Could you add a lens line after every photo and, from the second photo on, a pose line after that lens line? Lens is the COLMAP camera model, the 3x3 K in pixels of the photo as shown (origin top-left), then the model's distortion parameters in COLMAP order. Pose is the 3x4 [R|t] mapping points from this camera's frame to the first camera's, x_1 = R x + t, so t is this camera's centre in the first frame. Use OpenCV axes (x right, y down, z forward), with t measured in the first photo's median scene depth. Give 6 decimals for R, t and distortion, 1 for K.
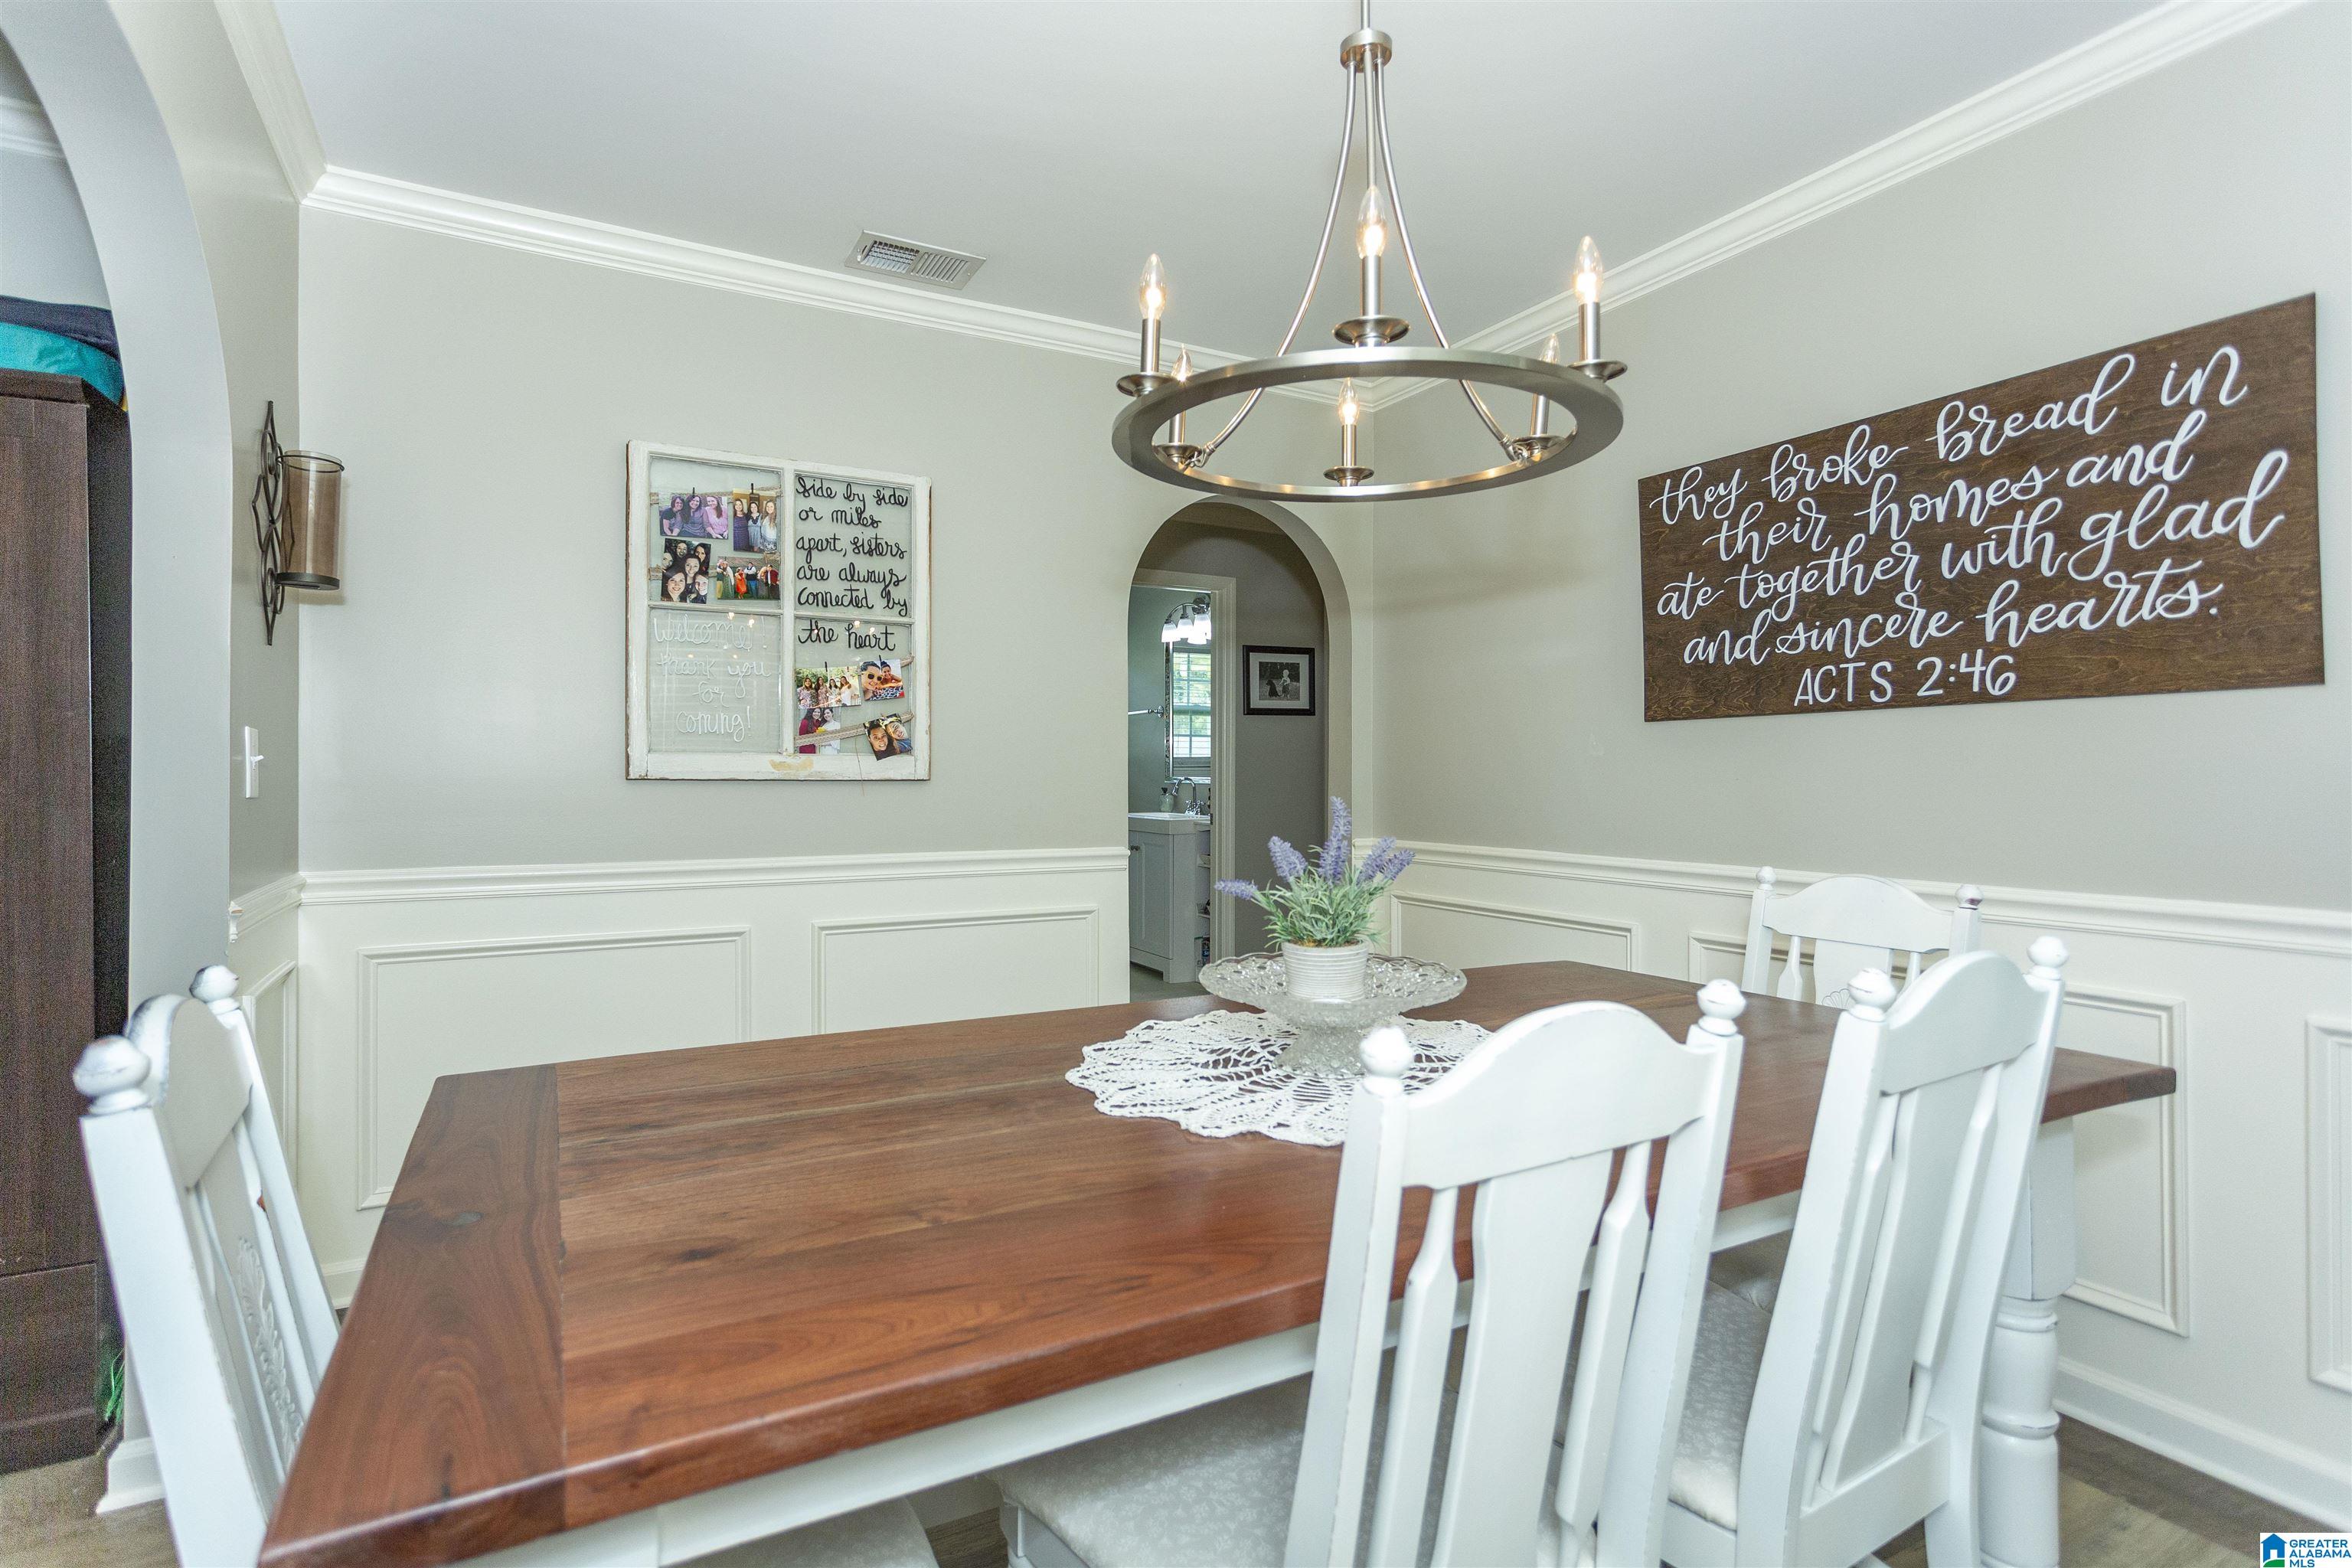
lens RADIAL K [[1107.7, 0, 1172.0], [0, 1107.7, 773.8], [0, 0, 1]] dist [0.001196, -0.000481]
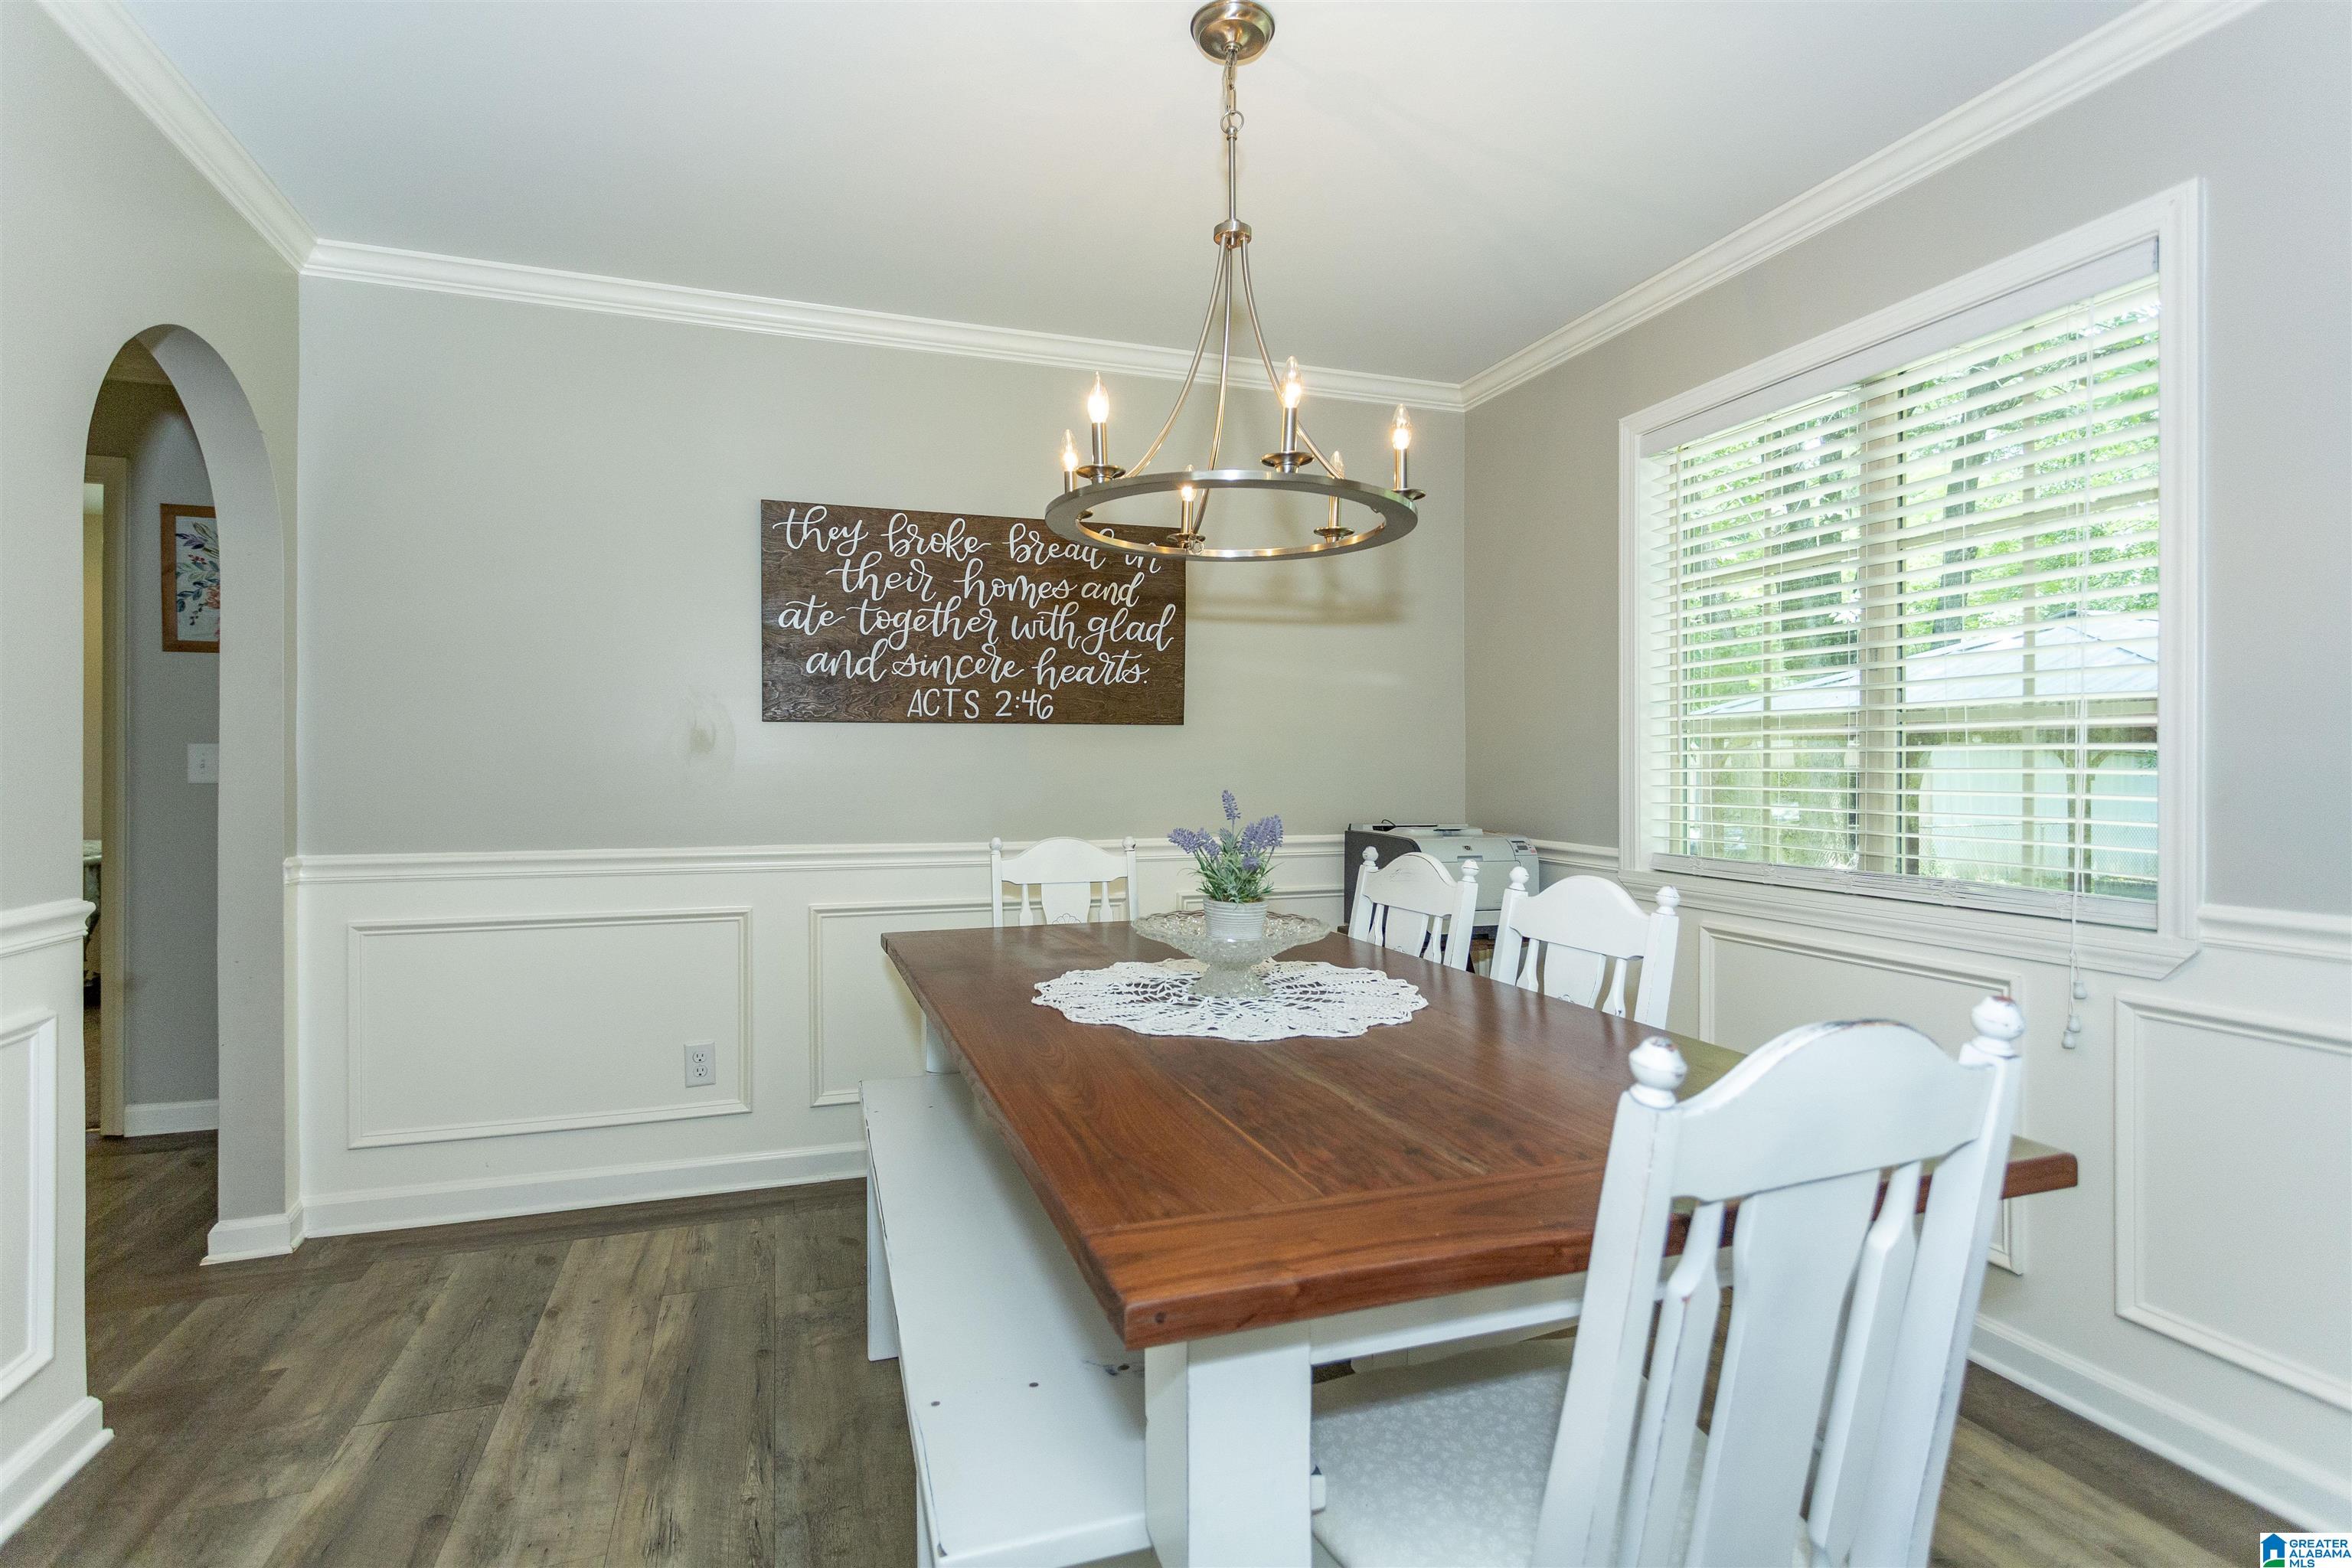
lens RADIAL K [[1107.7, 0, 1190.7], [0, 1107.7, 775.4], [0, 0, 1]] dist [0.001196, -0.000481]
pose [[0.191277, 0.003230, 0.981531, -0.689814], [0.000557, 0.999994, -0.003399, 0.012650], [-0.981536, 0.001197, 0.191274, 0.455375]]
